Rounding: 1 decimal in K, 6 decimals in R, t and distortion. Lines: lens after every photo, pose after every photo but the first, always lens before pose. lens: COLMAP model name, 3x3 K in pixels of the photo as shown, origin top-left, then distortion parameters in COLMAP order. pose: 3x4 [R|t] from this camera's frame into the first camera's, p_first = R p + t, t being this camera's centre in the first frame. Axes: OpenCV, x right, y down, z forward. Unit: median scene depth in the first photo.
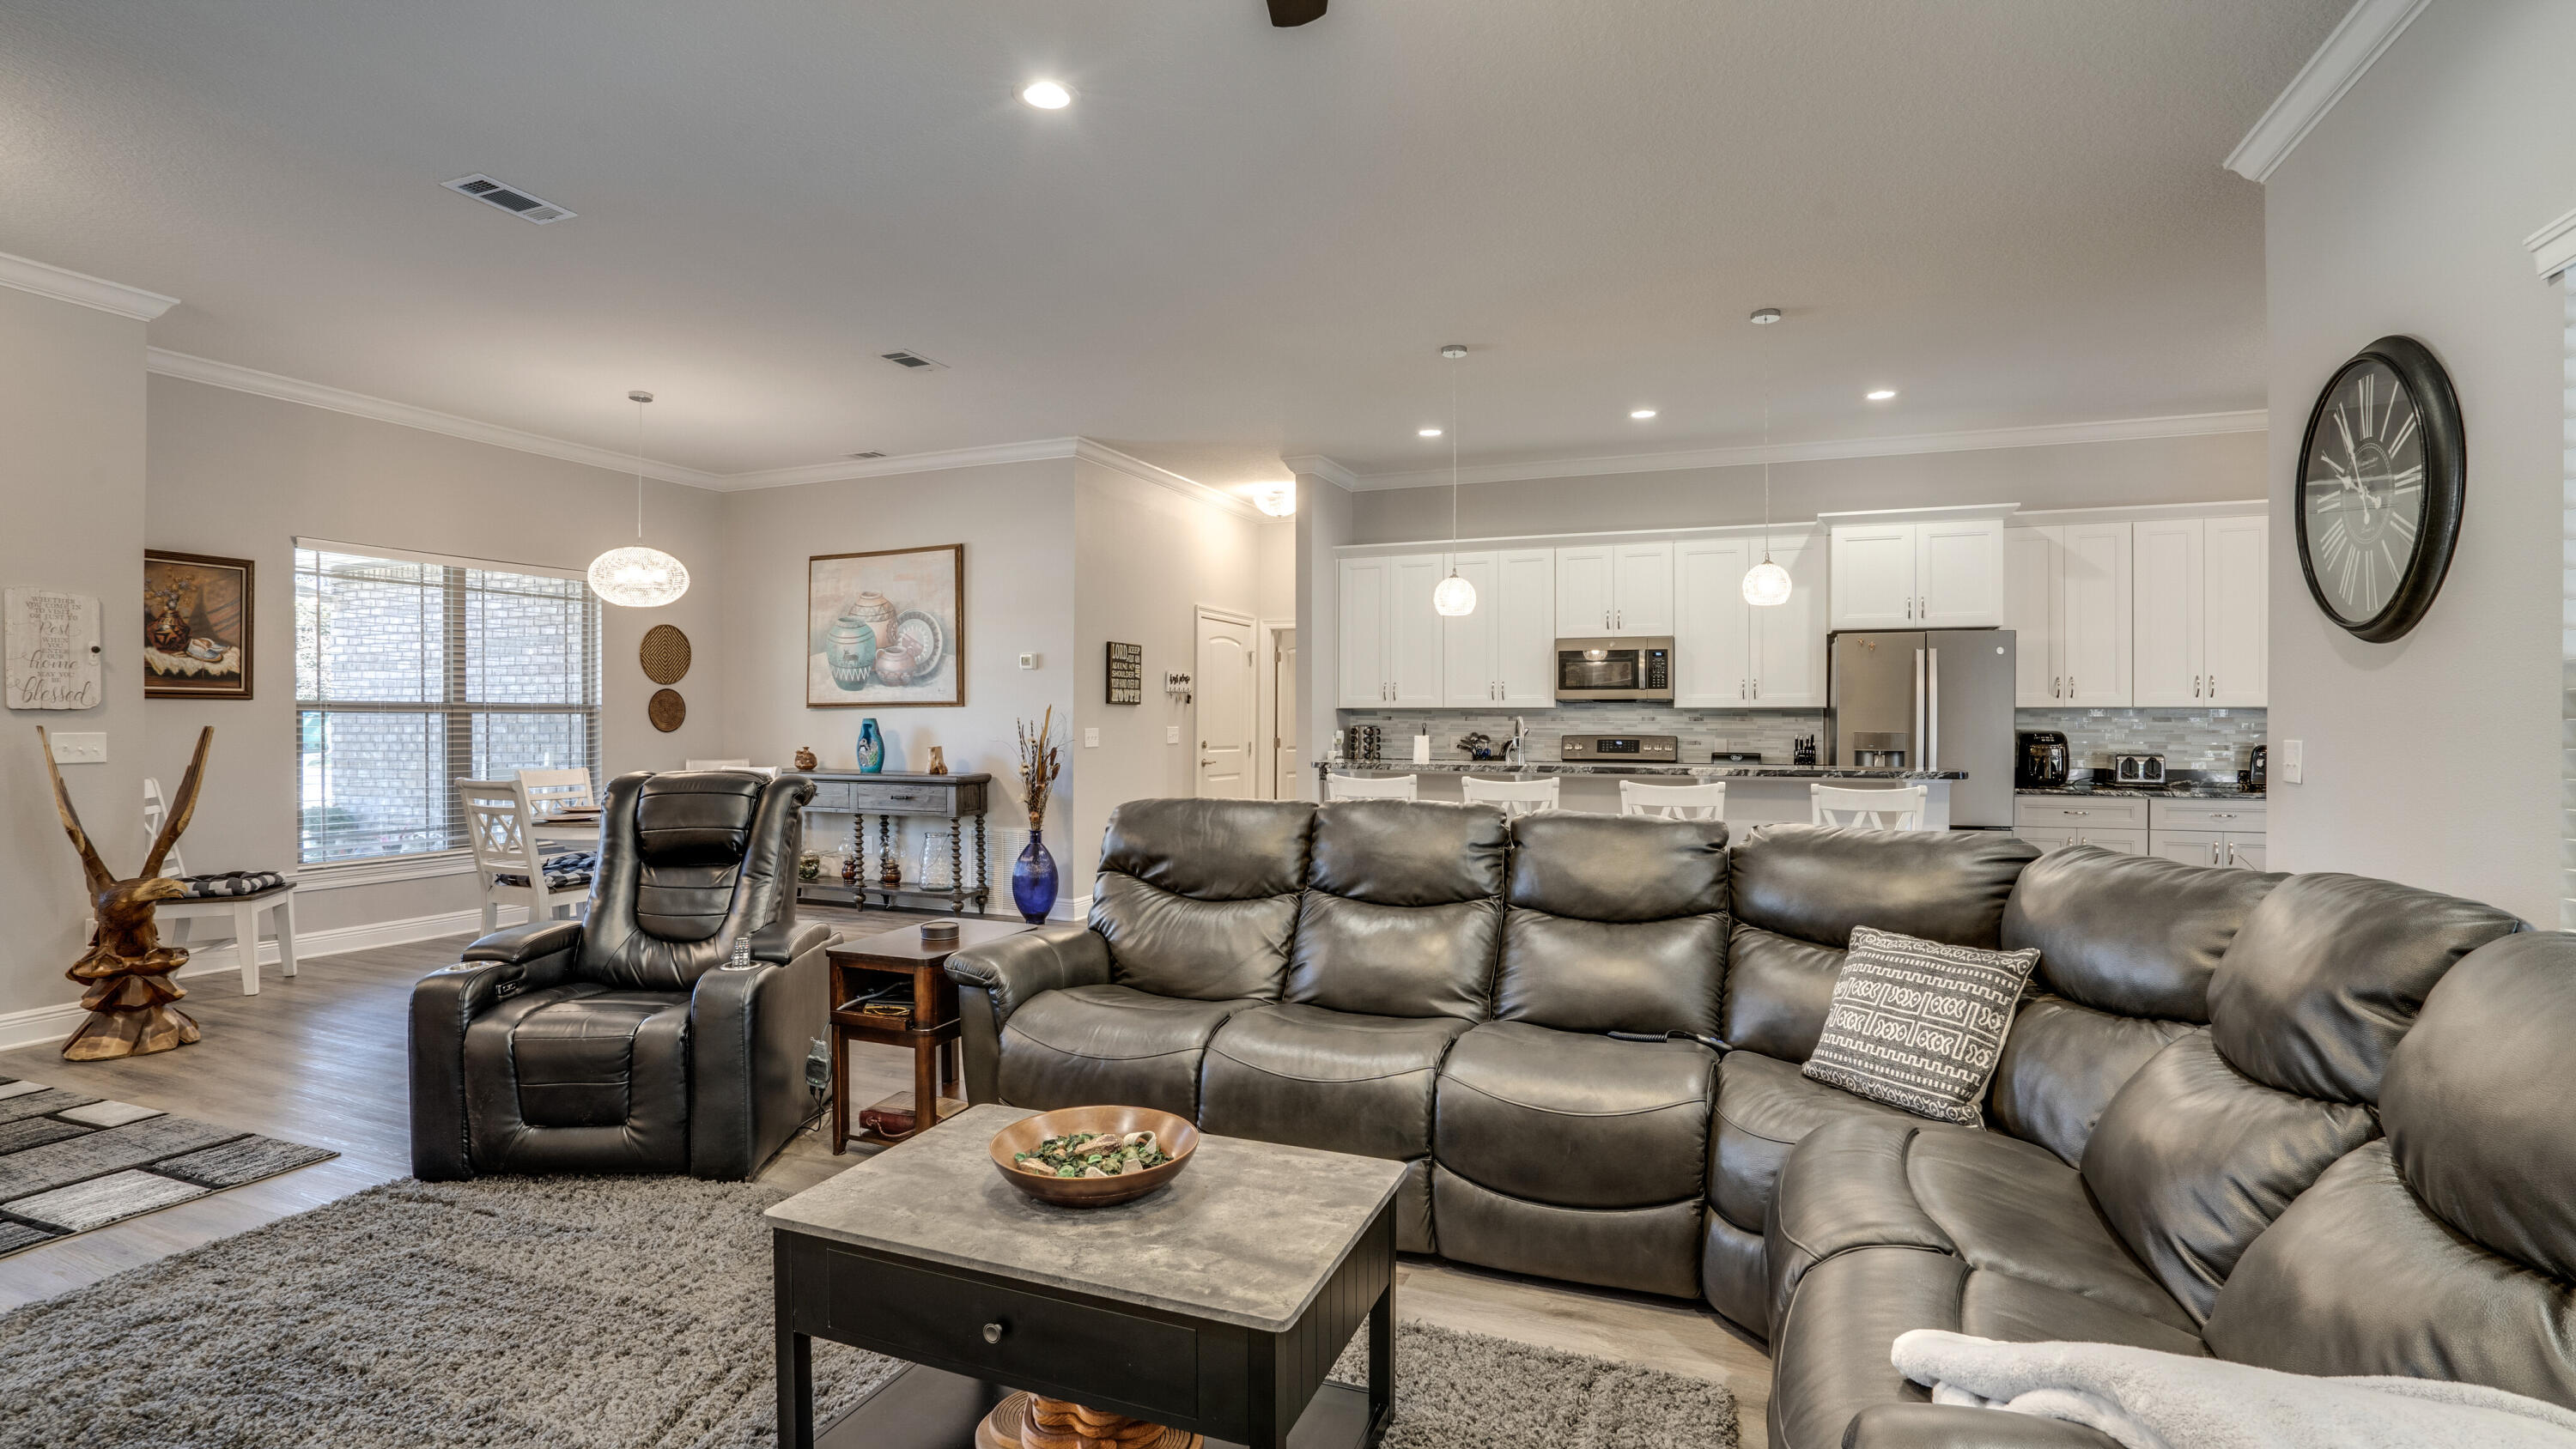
lens RADIAL K [[1194.3, 0, 1286.7], [0, 1194.3, 731.0], [0, 0, 1]] dist [-0.064738, 0.027315]
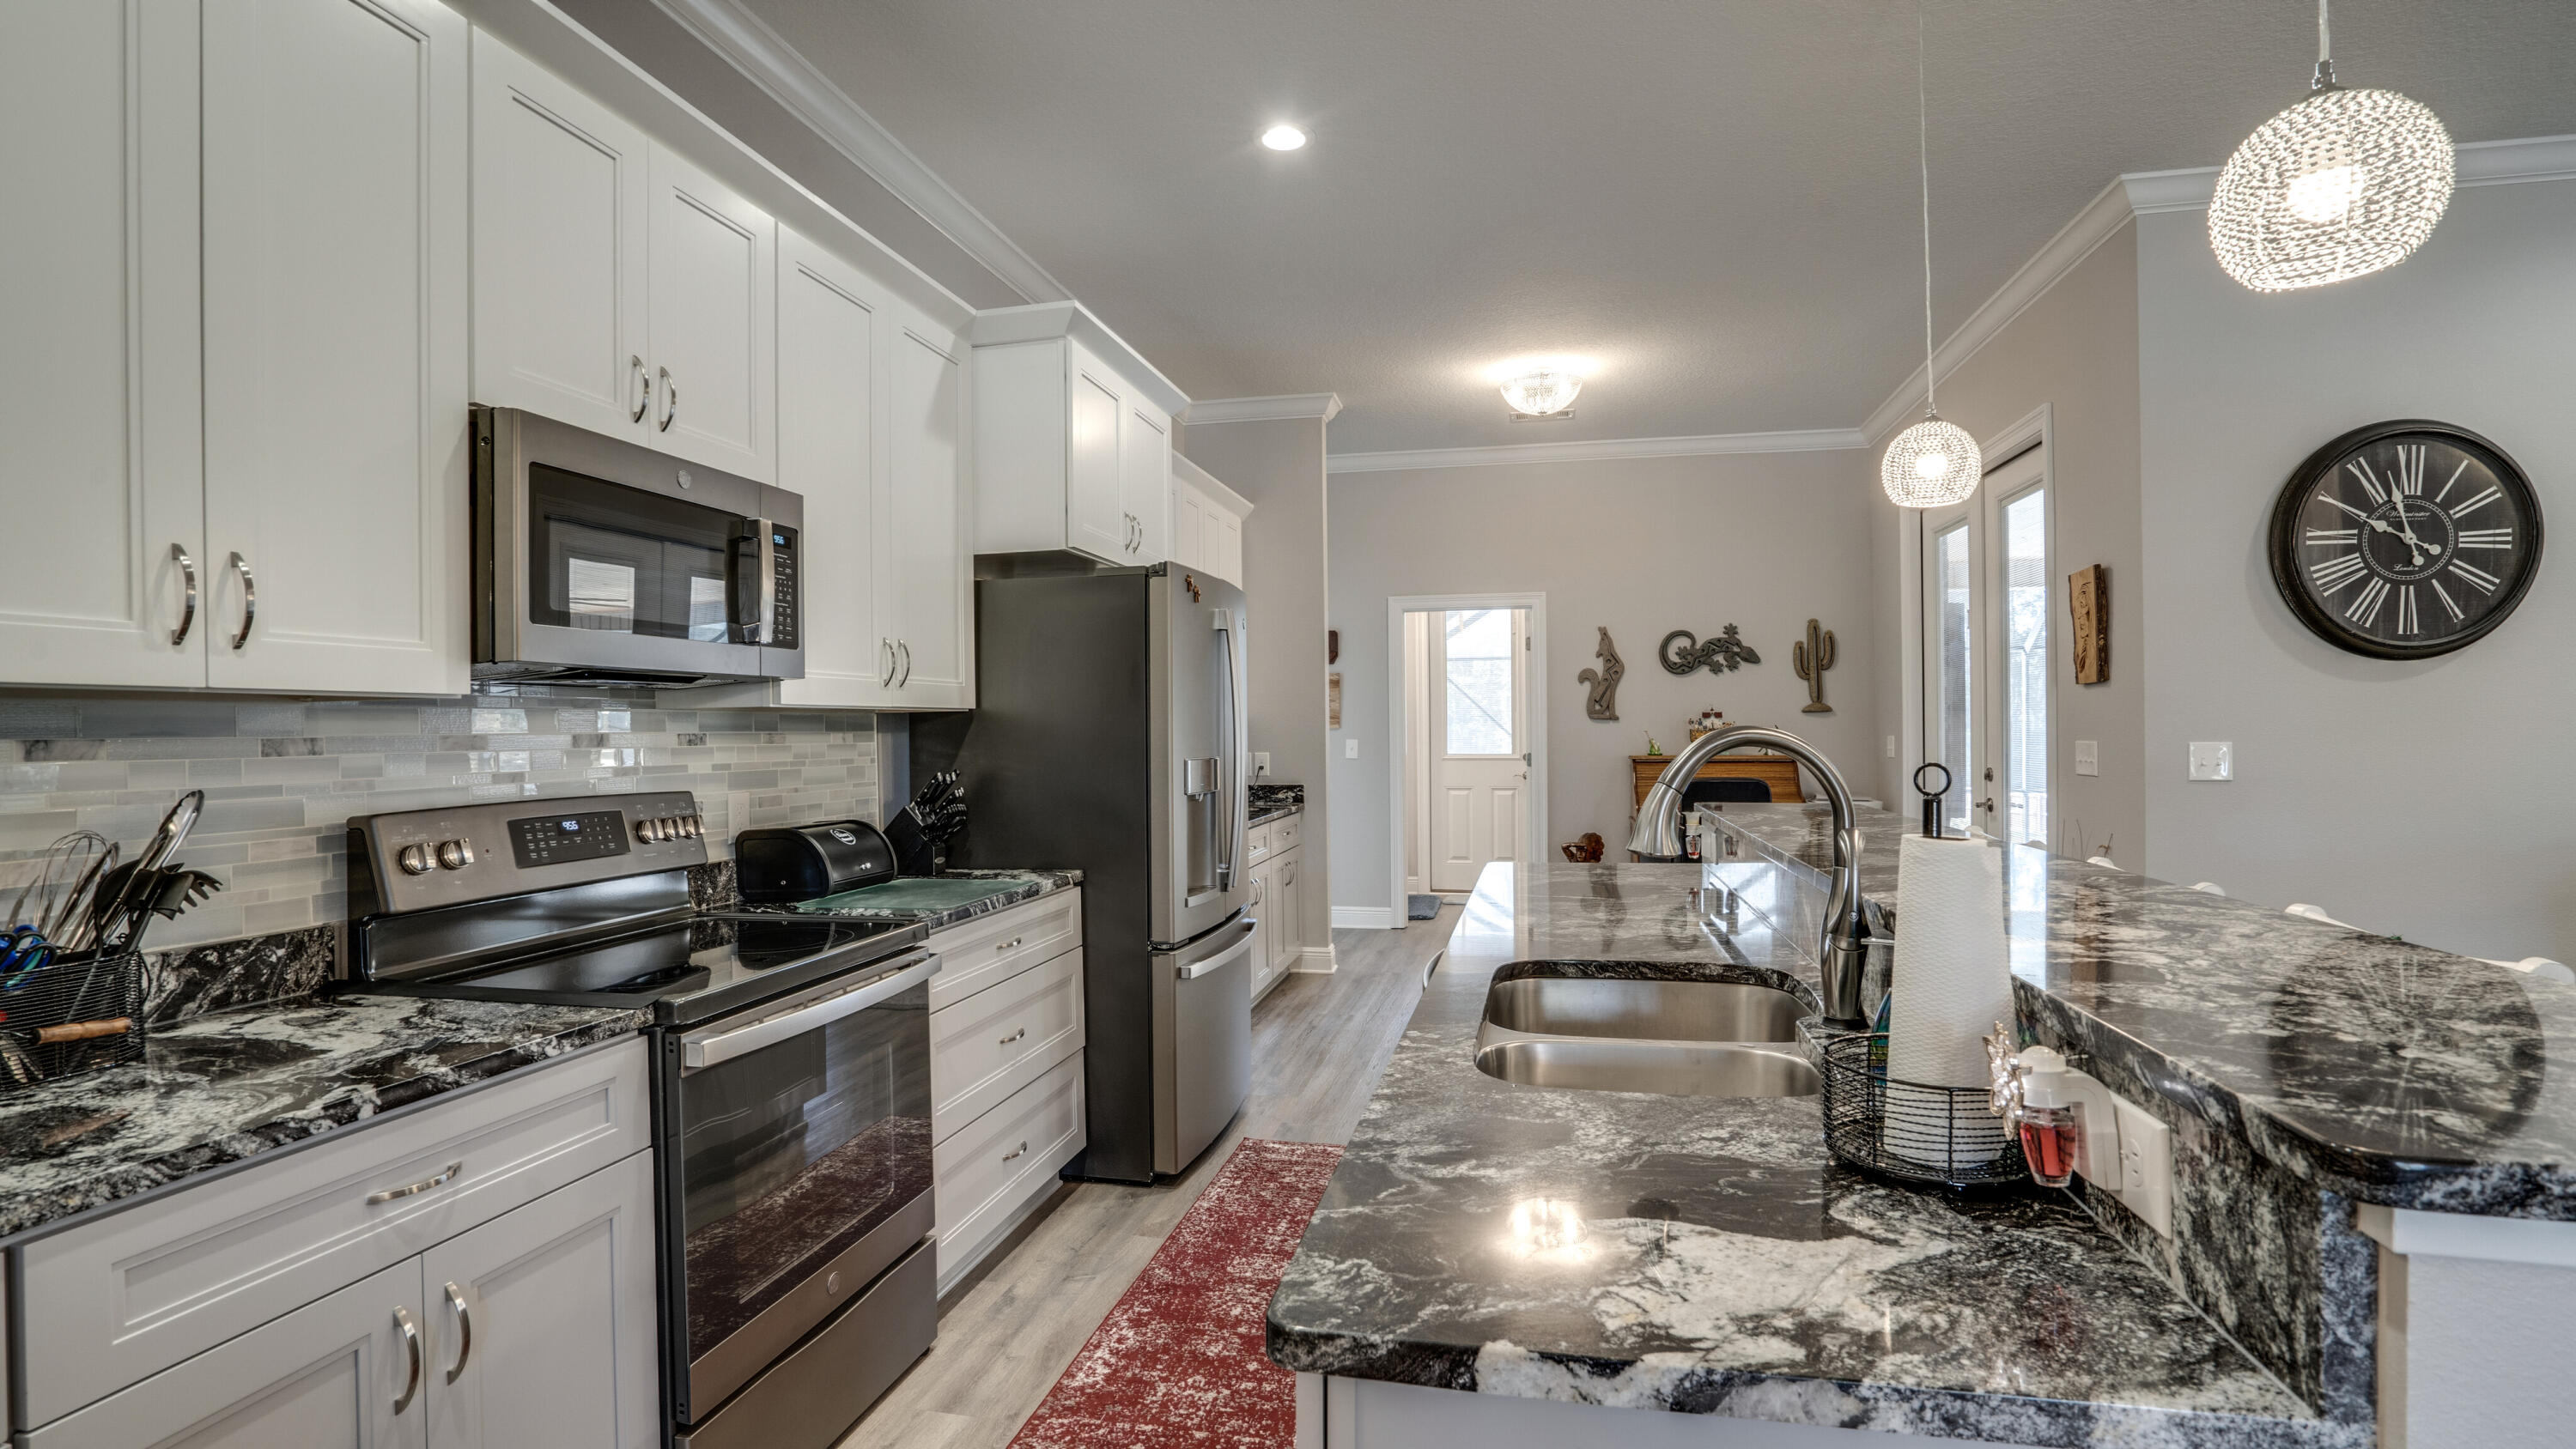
lens RADIAL K [[1194.3, 0, 1286.7], [0, 1194.3, 731.0], [0, 0, 1]] dist [-0.064738, 0.027315]
pose [[-0.175732, -0.002309, 0.984435, -0.030999], [0.019640, 0.999790, 0.005851, -0.012767], [-0.984242, 0.020363, -0.175650, 1.009657]]
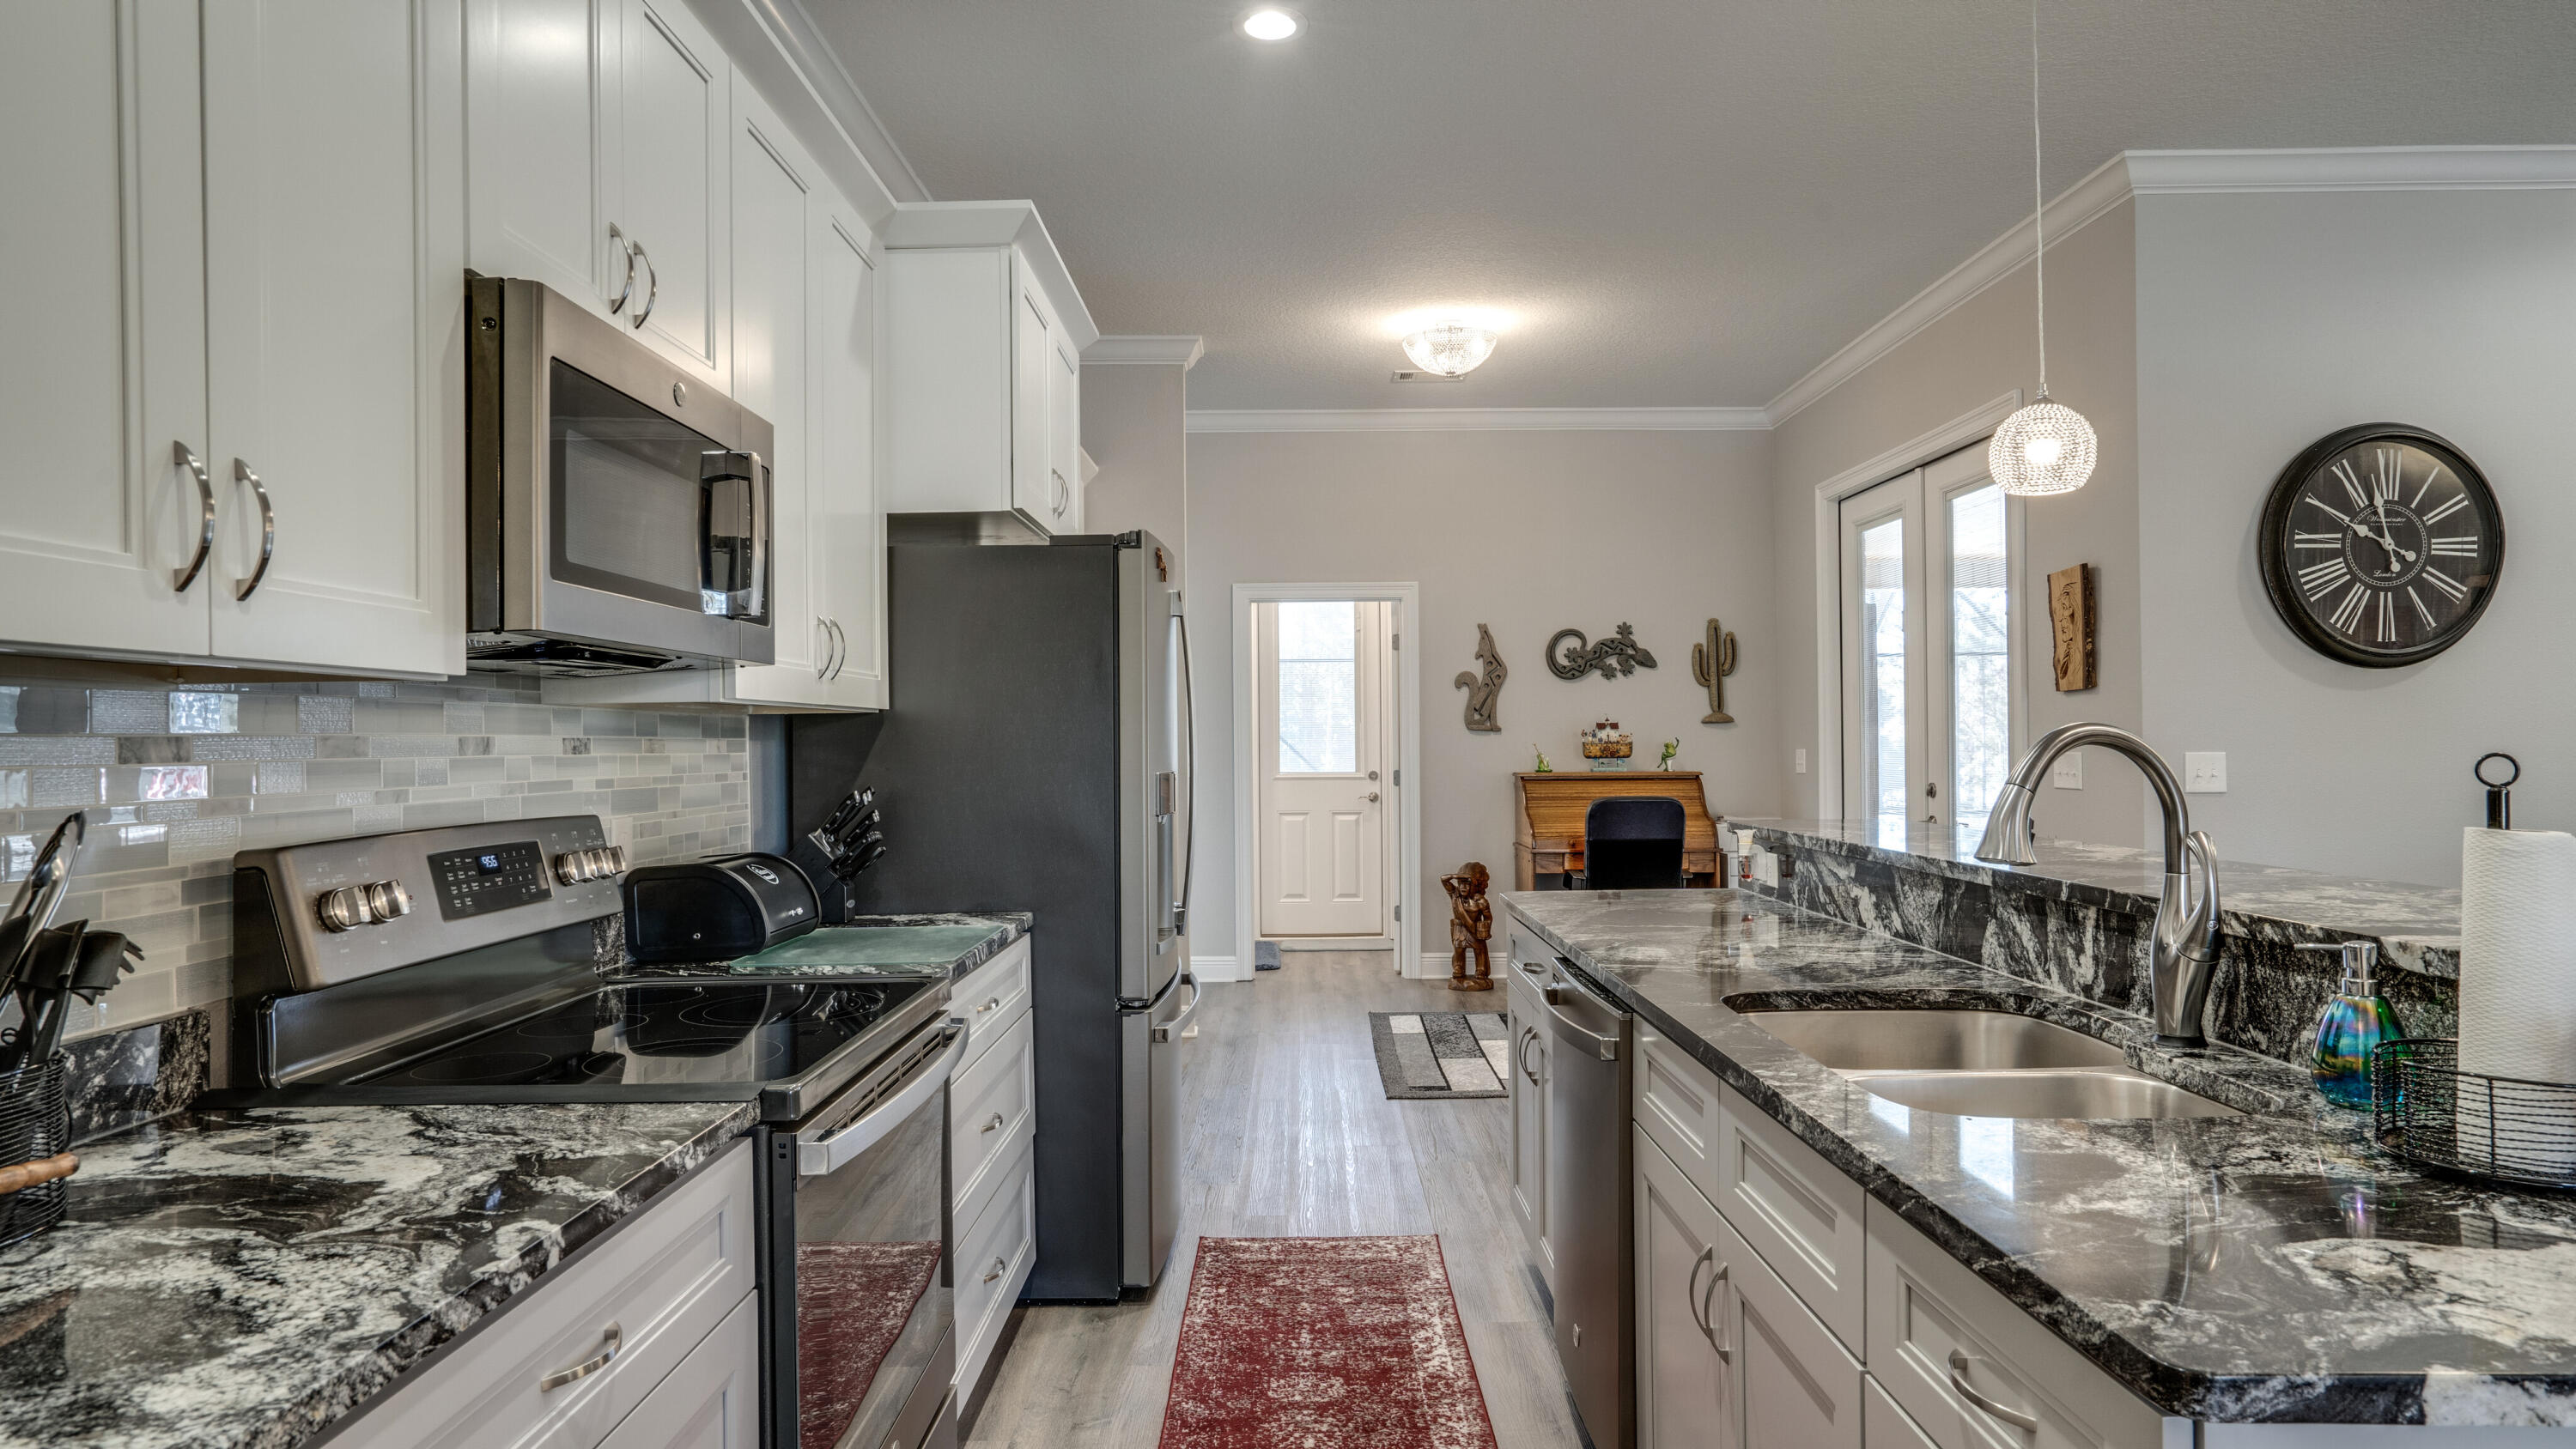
lens RADIAL K [[1439.7, 0, 1285.9], [0, 1439.7, 731.3], [0, 0, 1]] dist [-0.040100, 0.031366]
pose [[-0.381936, 0.008946, 0.924145, -0.002974], [0.017934, 0.999837, -0.002267, -0.011199], [-0.924015, 0.015708, -0.382034, 1.110139]]
